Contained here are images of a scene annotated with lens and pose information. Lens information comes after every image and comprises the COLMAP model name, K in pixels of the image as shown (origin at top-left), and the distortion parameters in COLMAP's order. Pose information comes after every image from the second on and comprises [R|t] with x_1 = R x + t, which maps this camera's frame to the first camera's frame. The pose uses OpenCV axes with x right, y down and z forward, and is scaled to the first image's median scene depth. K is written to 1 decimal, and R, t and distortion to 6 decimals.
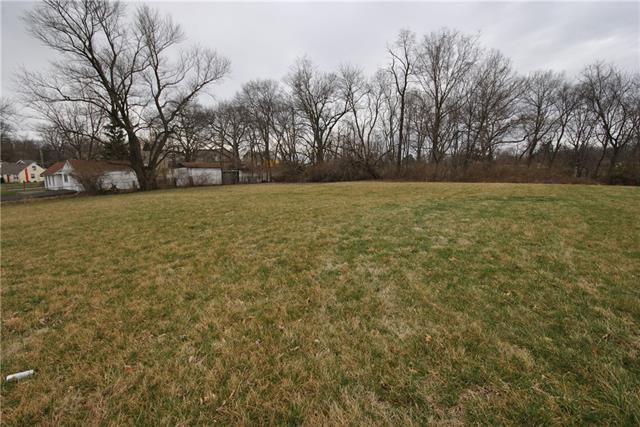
lens RADIAL K [[280.2, 0, 320.4], [0, 280.2, 210.6], [0, 0, 1]] dist [0.015712, -0.021374]
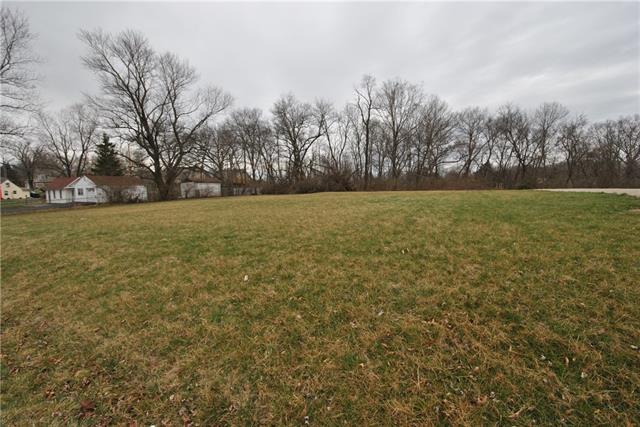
lens RADIAL K [[280.2, 0, 320.4], [0, 280.2, 210.6], [0, 0, 1]] dist [0.015712, -0.021374]
pose [[0.990997, -0.016738, 0.132831, -0.078113], [0.025051, 0.997813, -0.061163, 0.037748], [-0.131517, 0.063940, 0.989250, -0.166183]]
